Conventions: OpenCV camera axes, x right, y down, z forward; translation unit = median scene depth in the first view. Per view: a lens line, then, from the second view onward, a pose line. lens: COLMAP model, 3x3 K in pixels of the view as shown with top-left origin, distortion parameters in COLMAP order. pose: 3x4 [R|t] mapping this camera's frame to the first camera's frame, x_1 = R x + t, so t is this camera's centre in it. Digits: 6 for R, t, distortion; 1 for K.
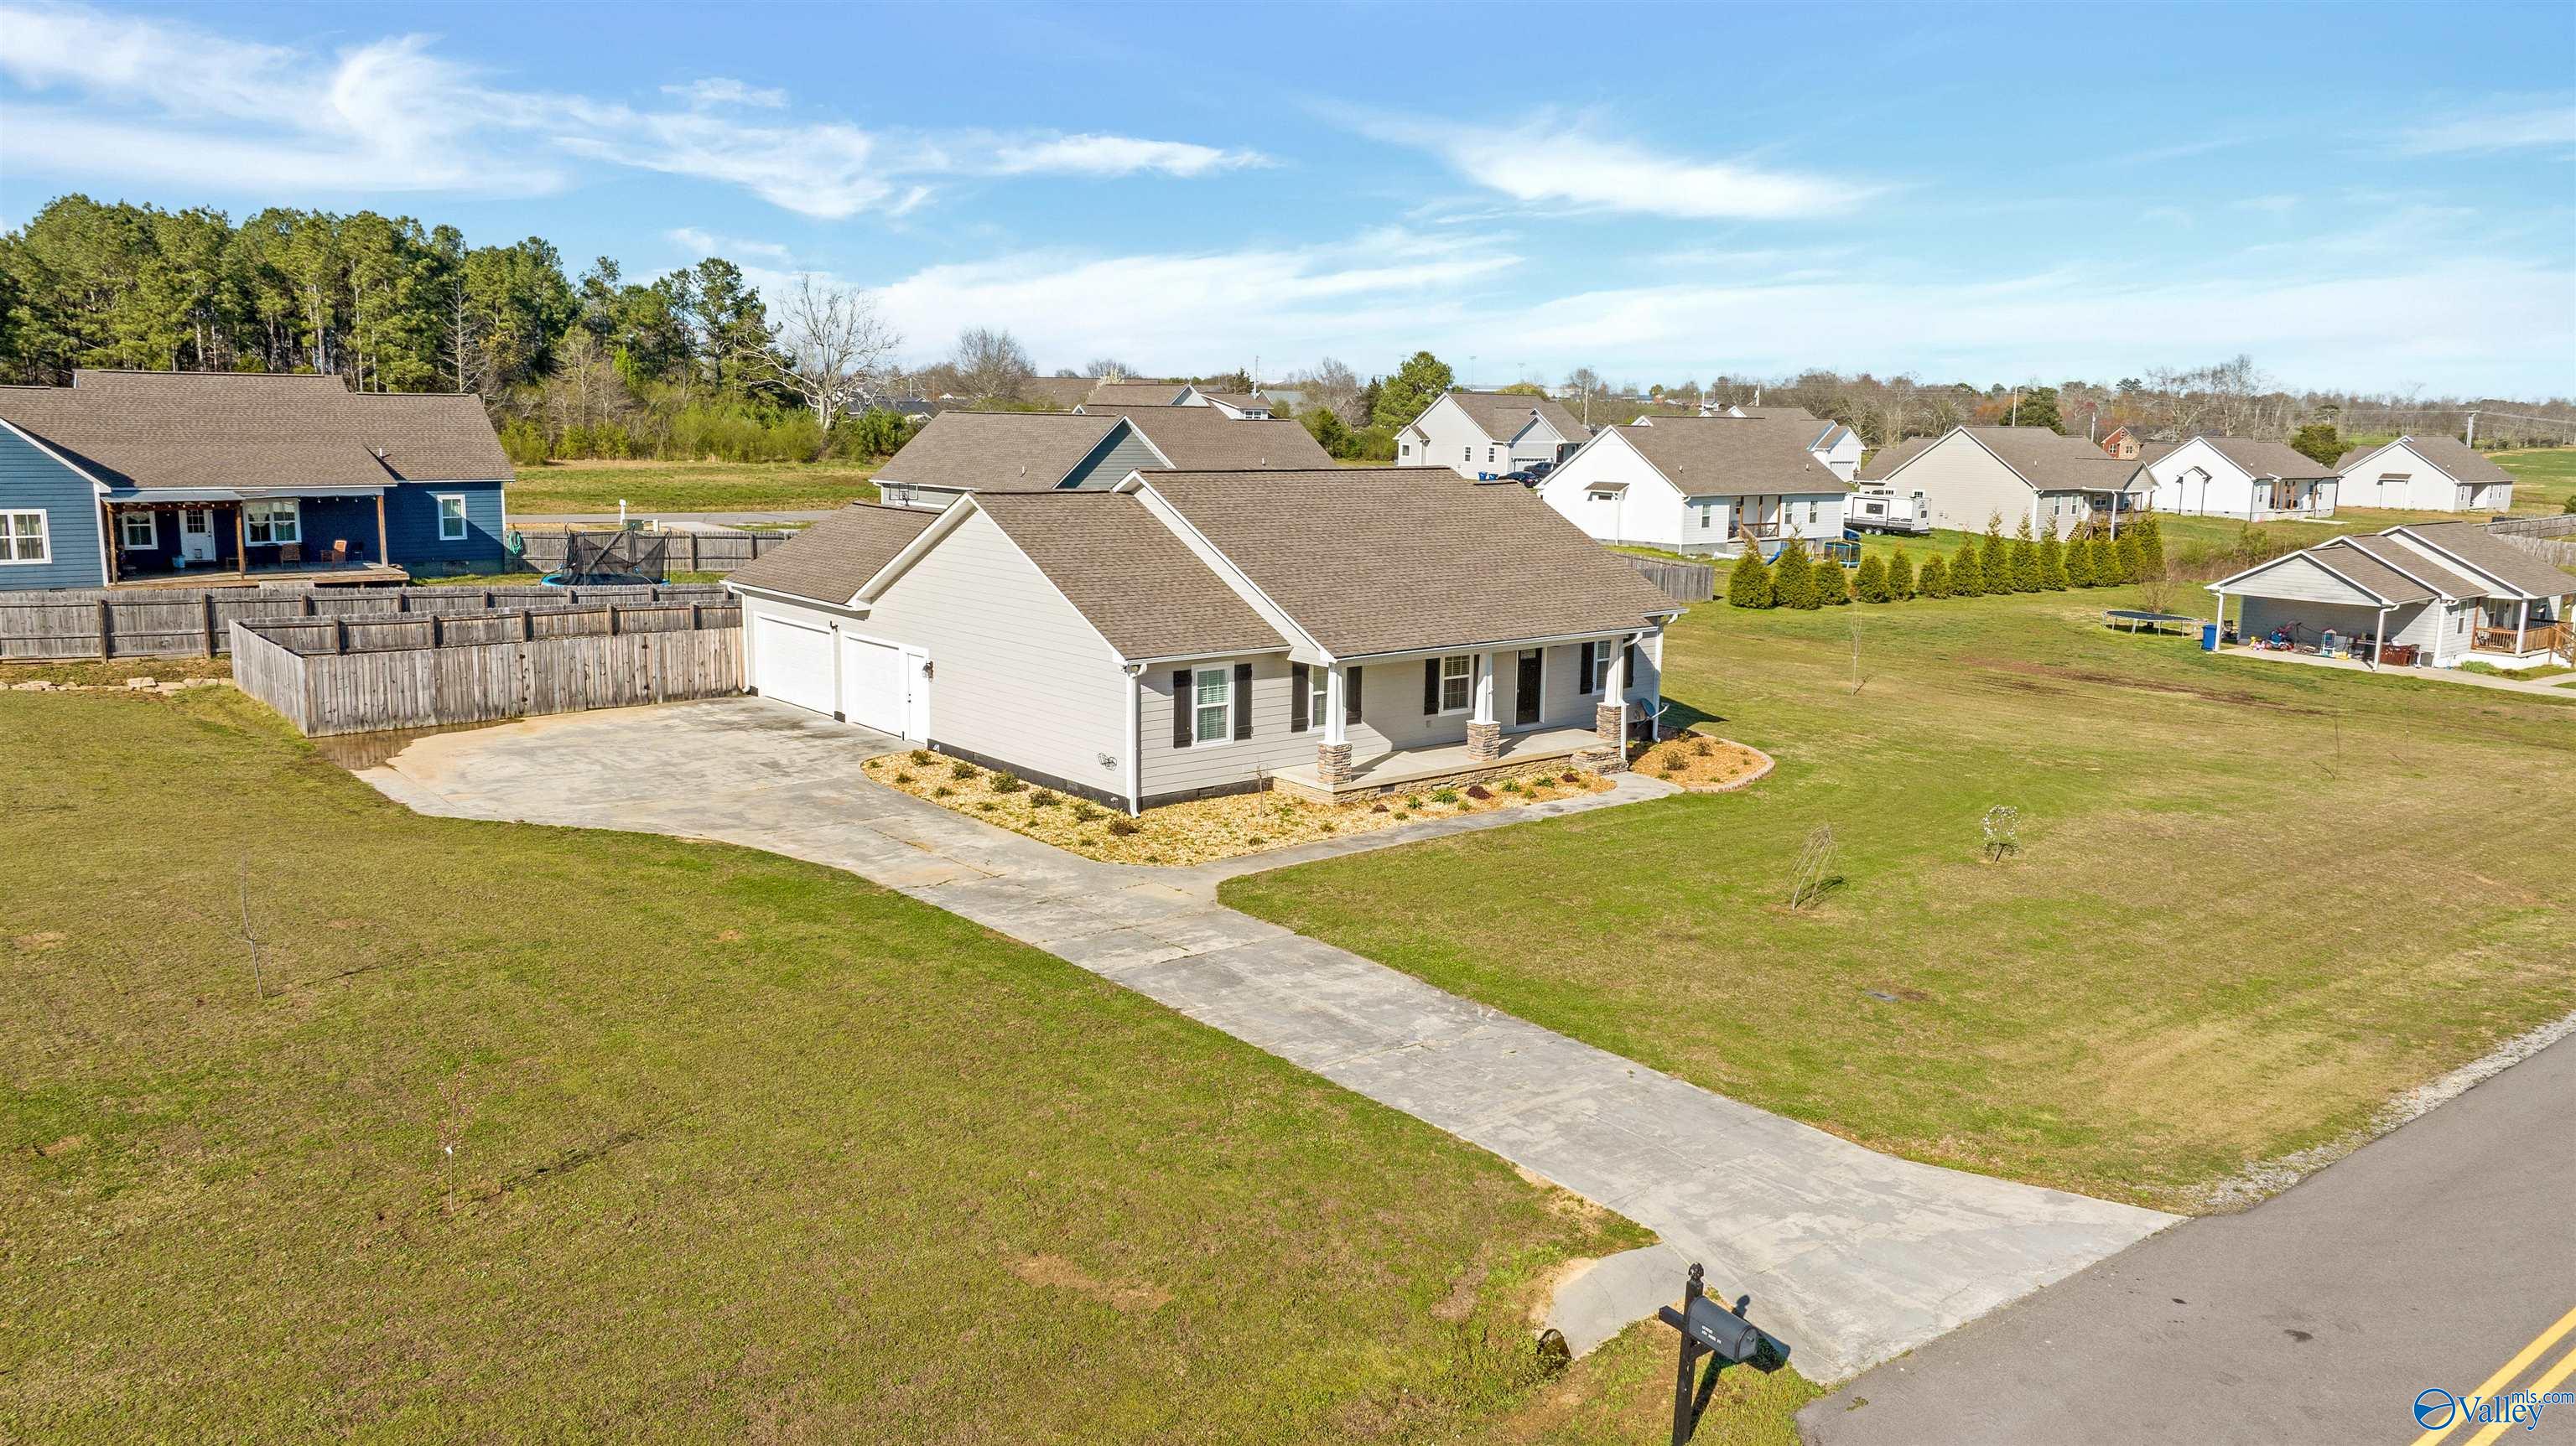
lens RADIAL K [[1818.0, 0, 1290.1], [0, 1818.0, 717.1], [0, 0, 1]] dist [-0.022446, 0.000624]
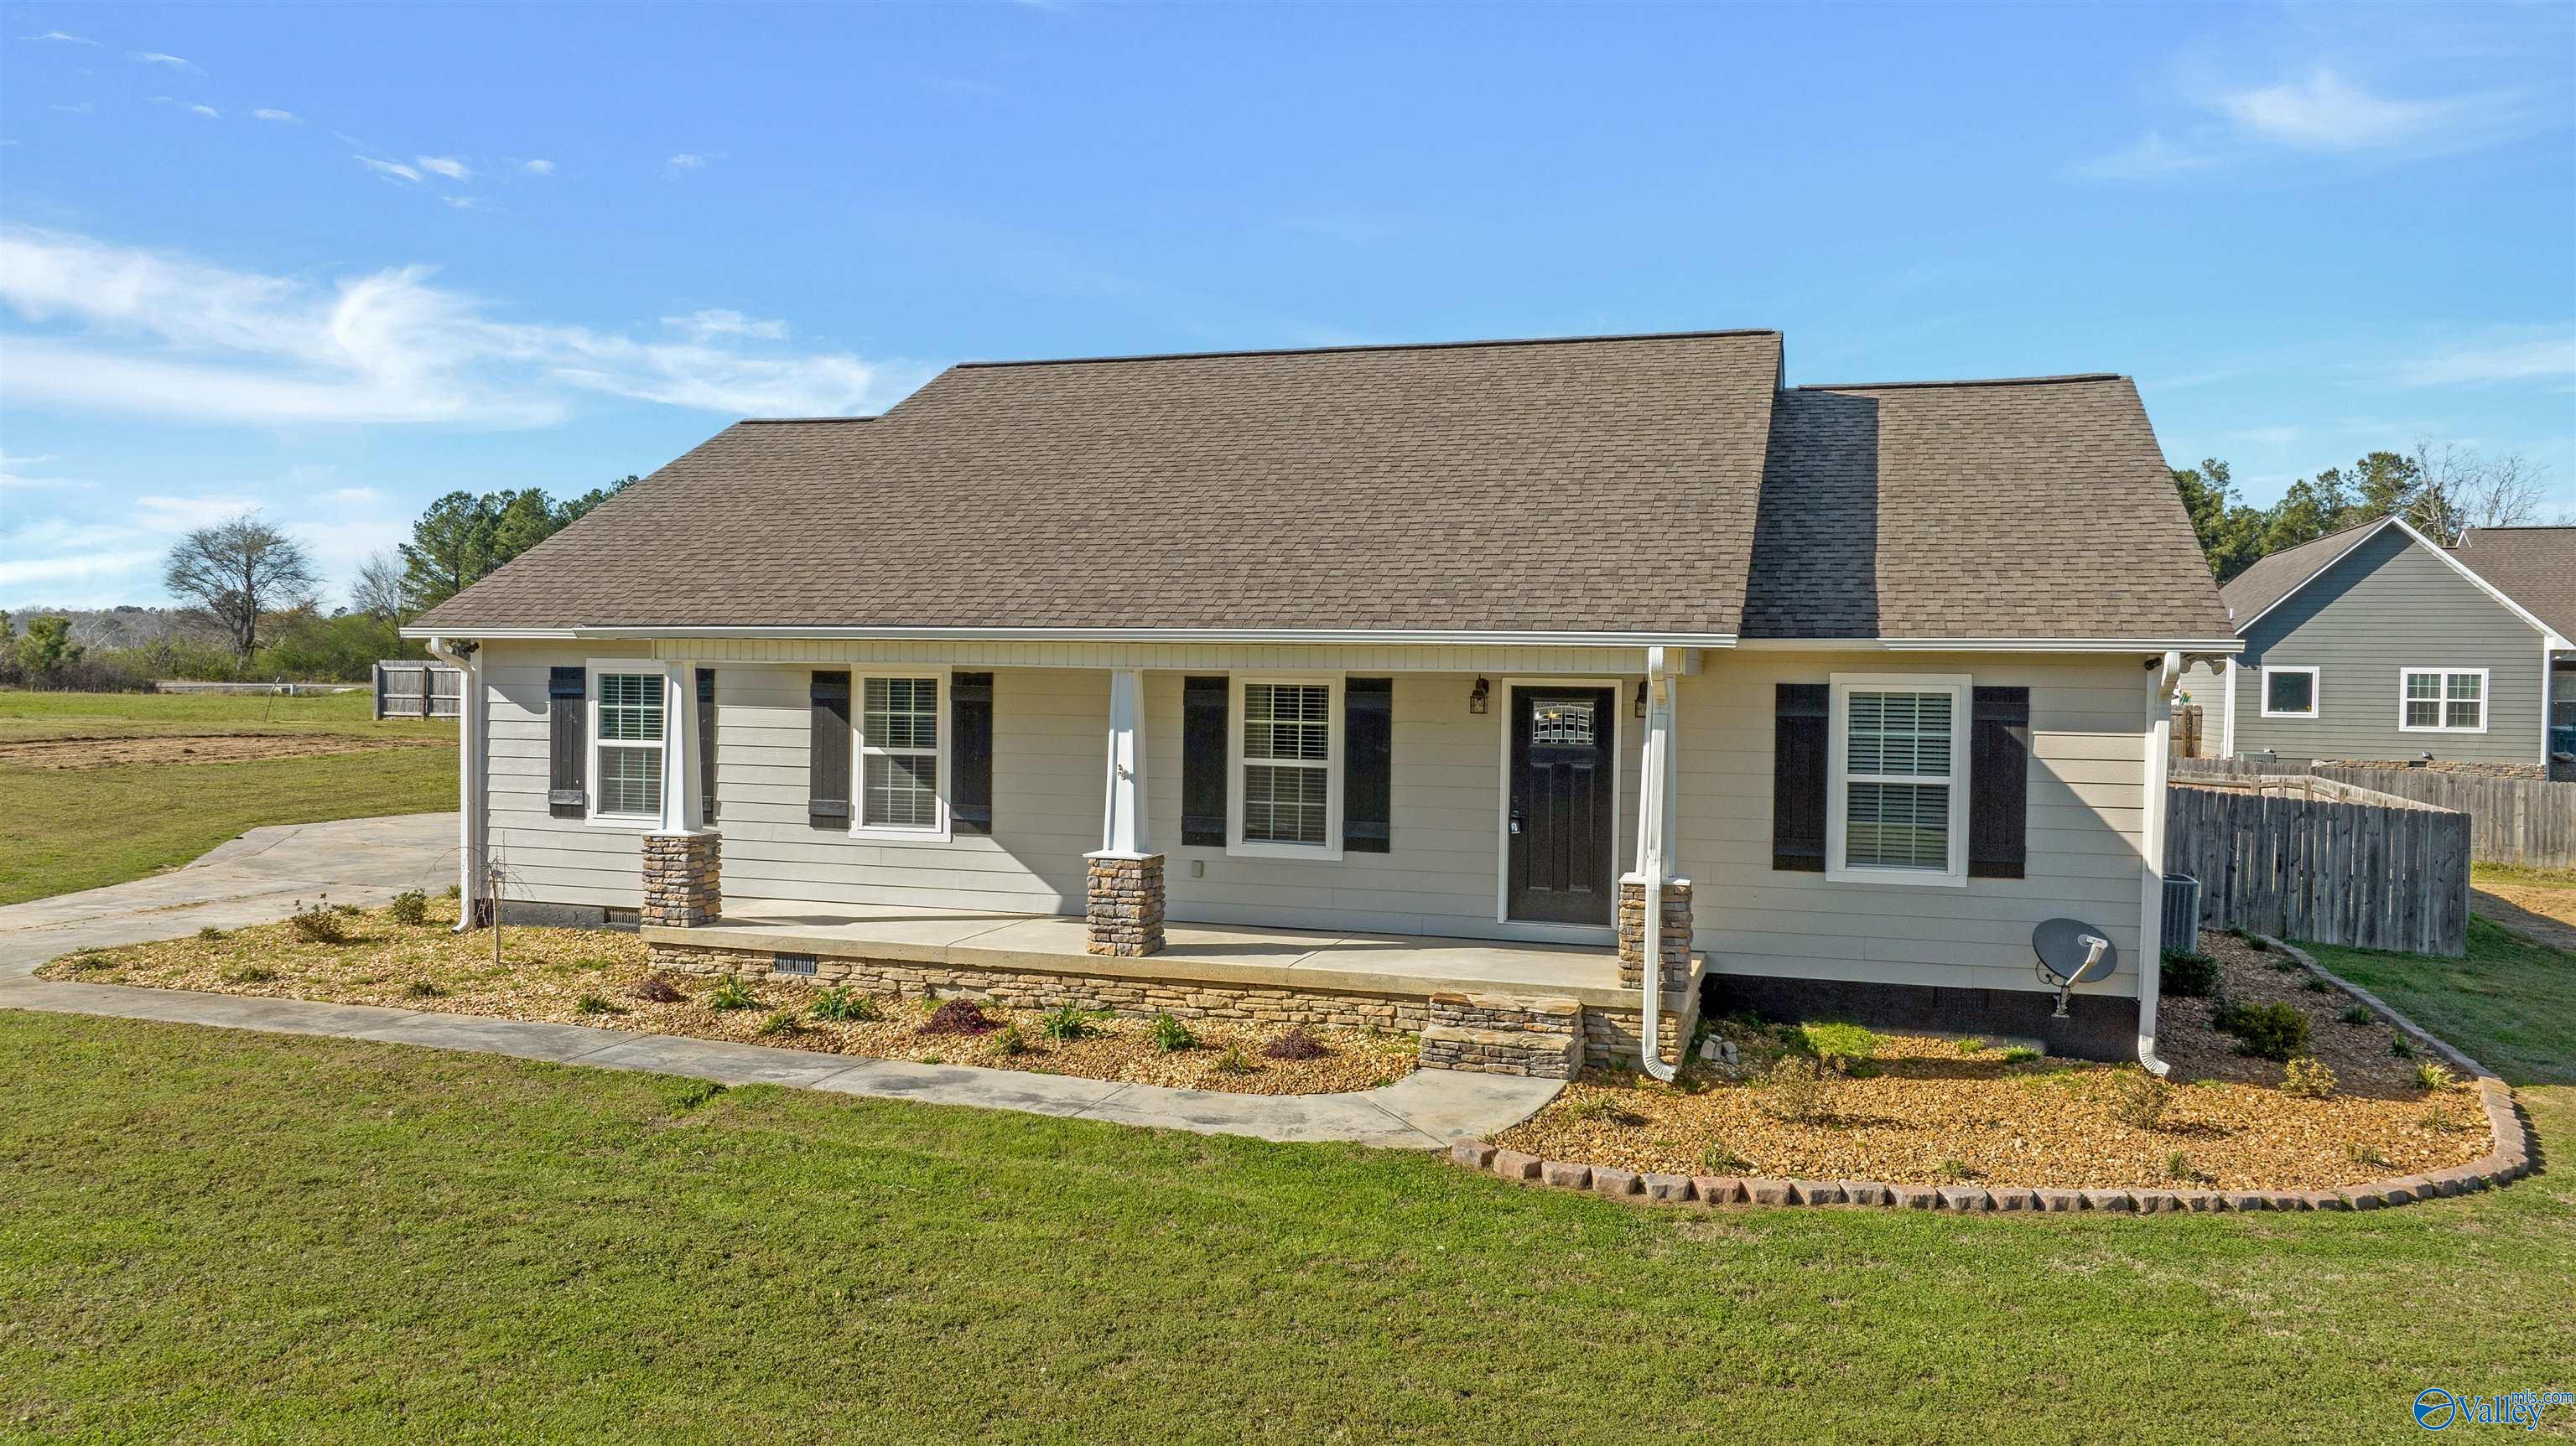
lens RADIAL K [[1818.0, 0, 1290.1], [0, 1818.0, 717.1], [0, 0, 1]] dist [-0.022446, 0.000624]
pose [[0.537587, 0.009243, -0.843157, 0.451064], [-0.145137, 0.986030, -0.081728, 0.000522], [0.830623, 0.166309, 0.531419, 0.830182]]
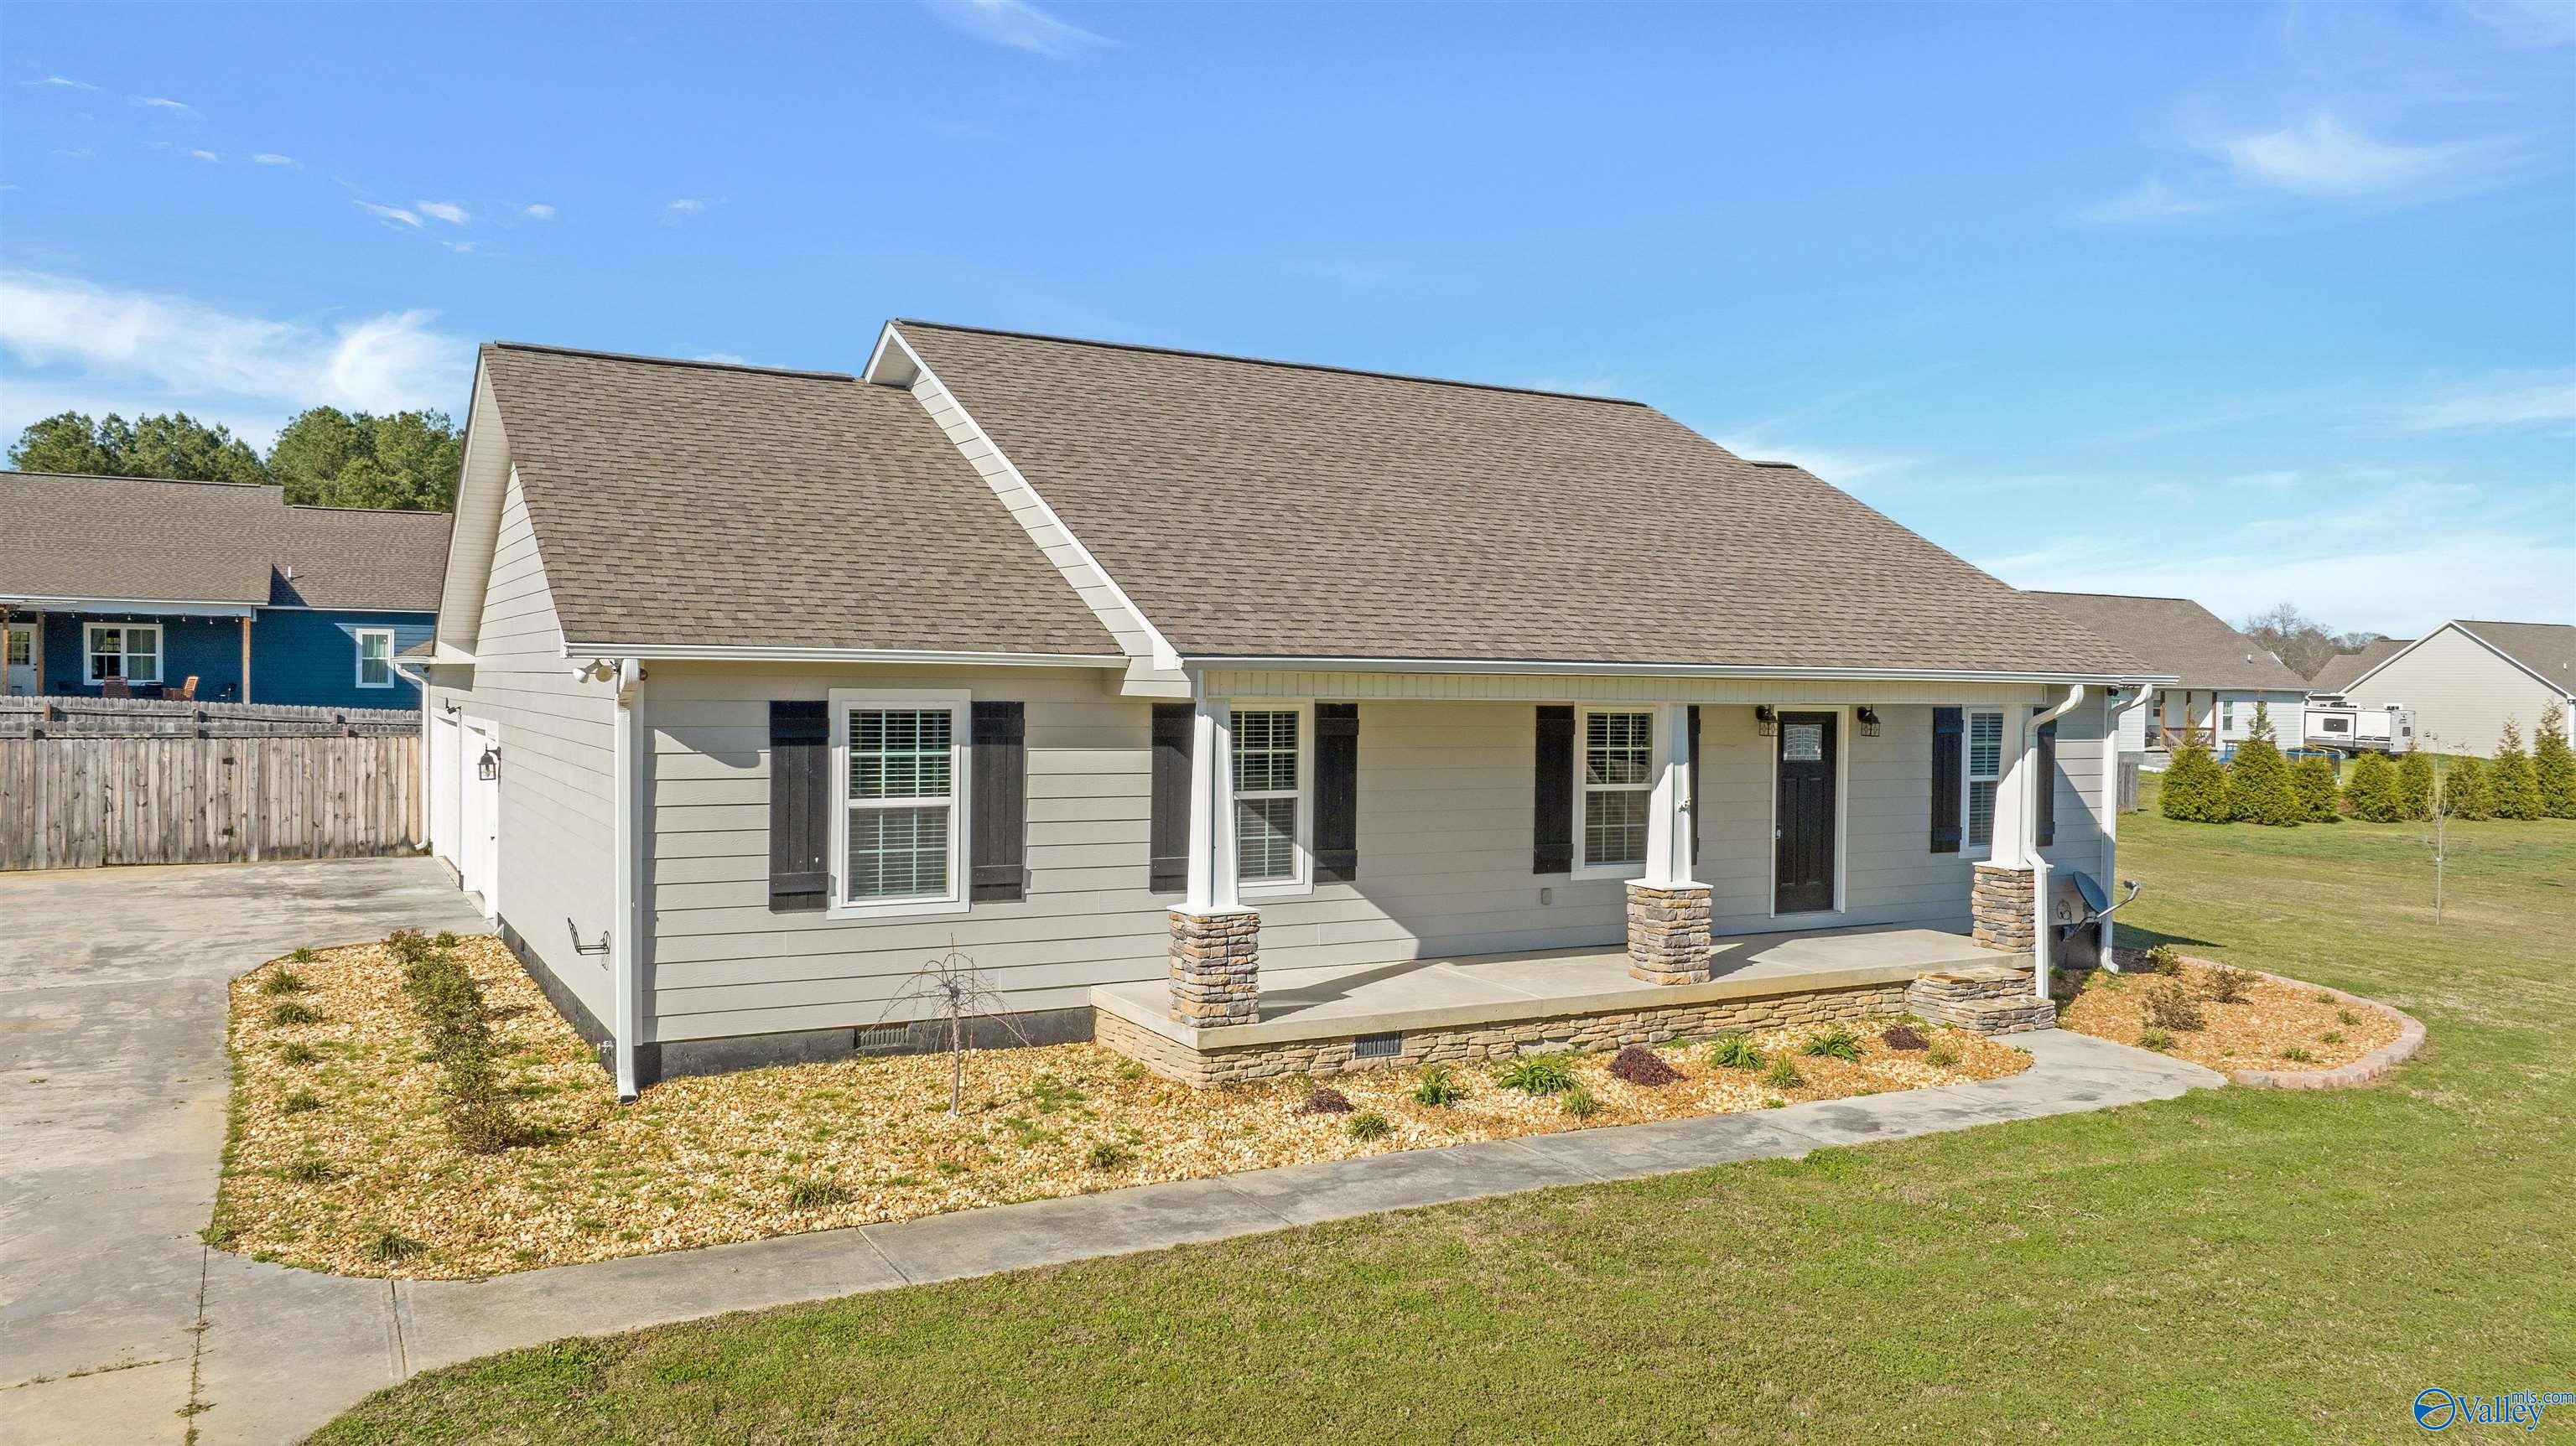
lens RADIAL K [[1818.0, 0, 1290.1], [0, 1818.0, 717.1], [0, 0, 1]] dist [-0.022446, 0.000624]
pose [[0.982396, -0.000125, -0.186811, 0.100572], [-0.027942, 0.988652, -0.147600, 0.027234], [0.184710, 0.150222, 0.971244, 0.608167]]
